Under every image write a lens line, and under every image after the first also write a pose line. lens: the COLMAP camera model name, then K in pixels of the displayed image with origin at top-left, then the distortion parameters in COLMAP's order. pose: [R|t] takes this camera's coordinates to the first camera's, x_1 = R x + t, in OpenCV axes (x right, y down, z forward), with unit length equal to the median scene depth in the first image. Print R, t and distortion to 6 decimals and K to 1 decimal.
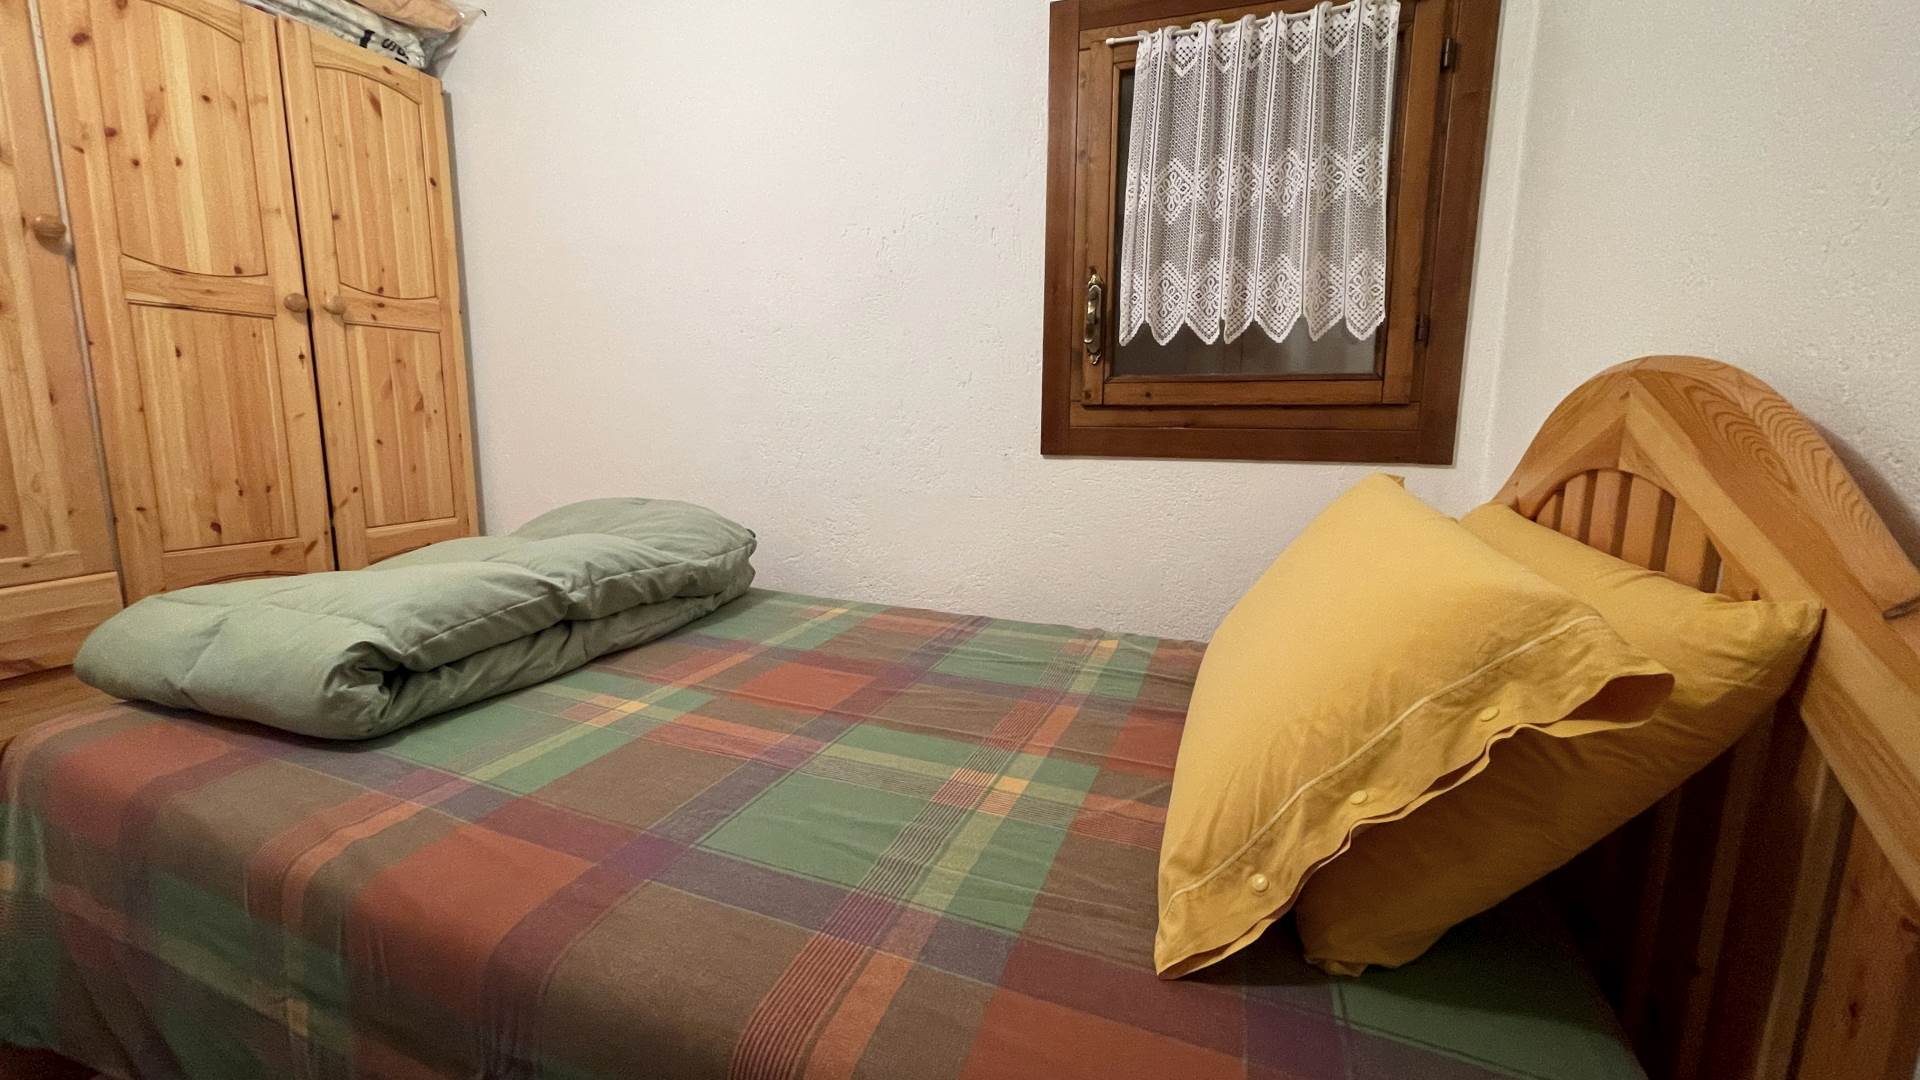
lens RADIAL K [[782.6, 0, 956.1], [0, 782.6, 536.4], [0, 0, 1]] dist [-0.005621, 0.001653]
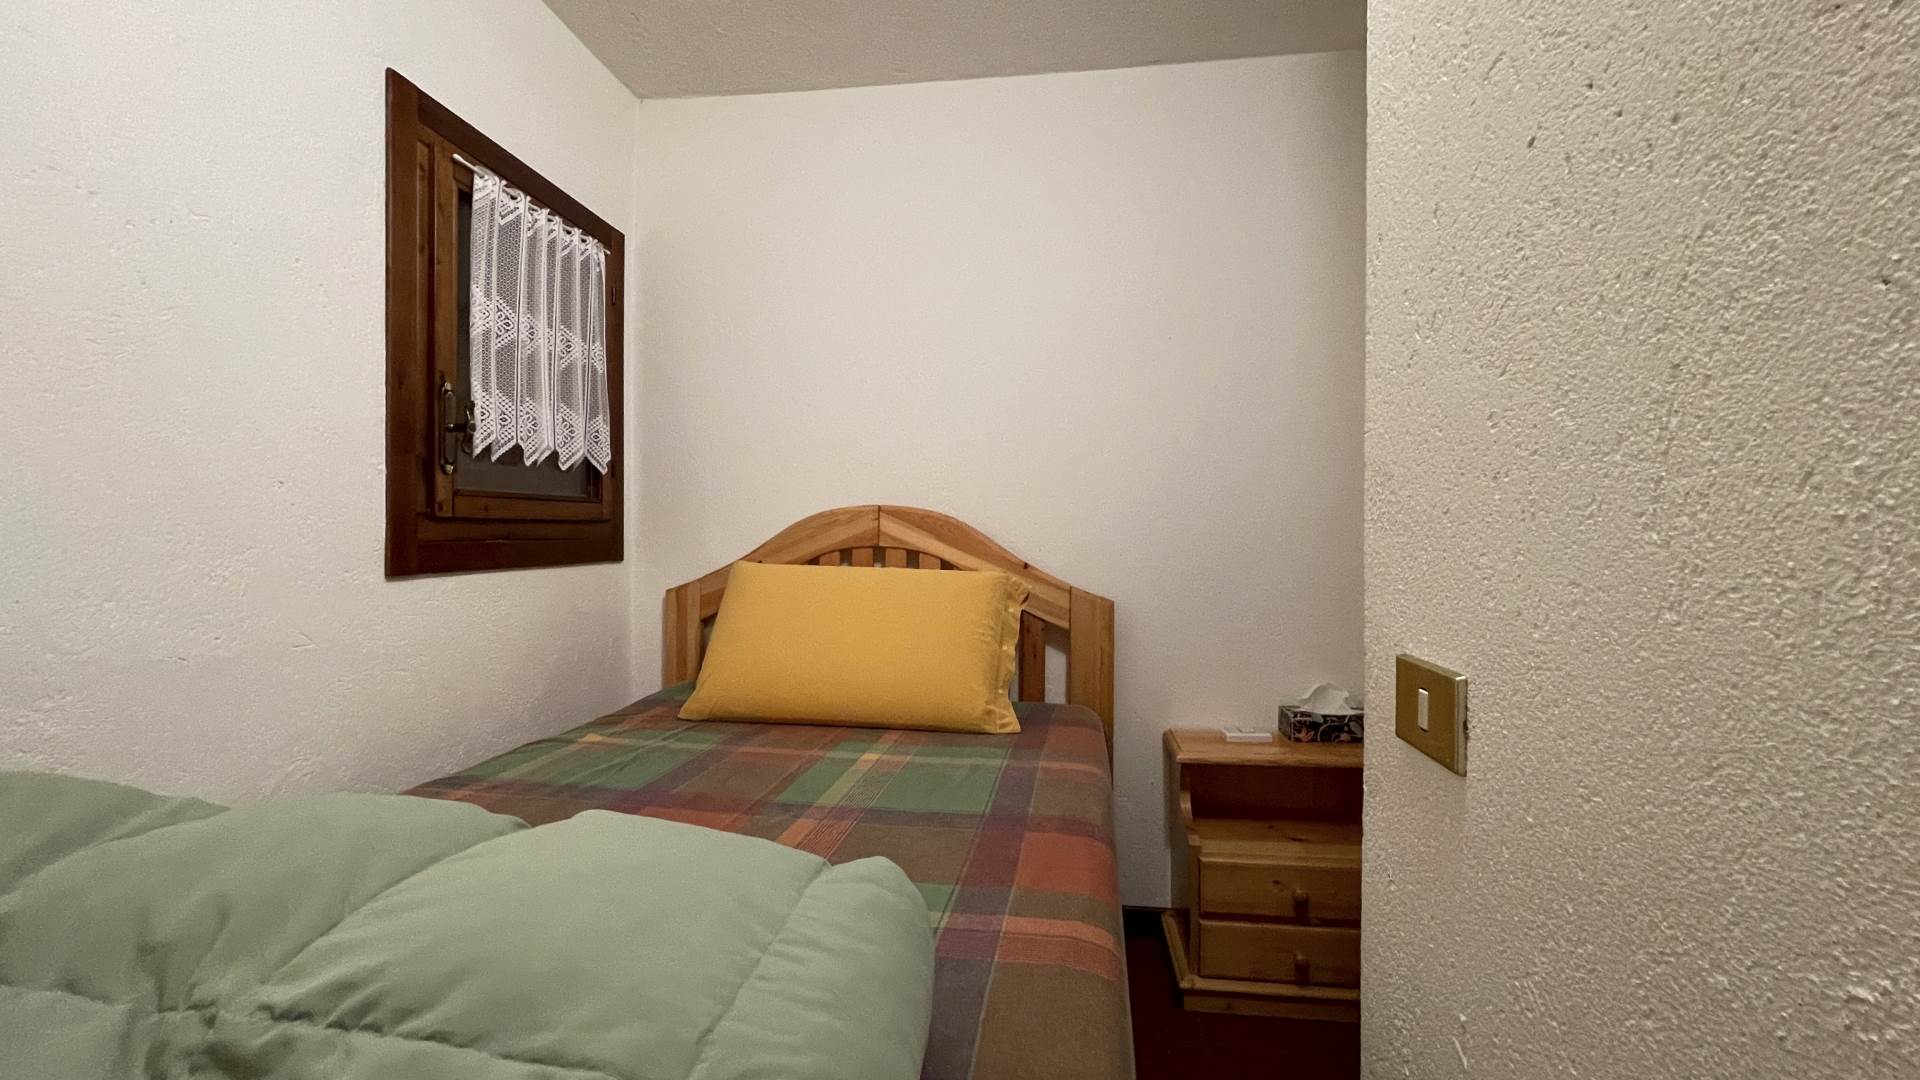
lens RADIAL K [[782.6, 0, 967.0], [0, 782.6, 532.8], [0, 0, 1]] dist [-0.005621, 0.001653]
pose [[-0.242285, -0.008038, 0.970172, -0.942168], [0.153742, 0.987013, 0.046573, -0.108480], [-0.957946, 0.160440, -0.237903, 0.697846]]
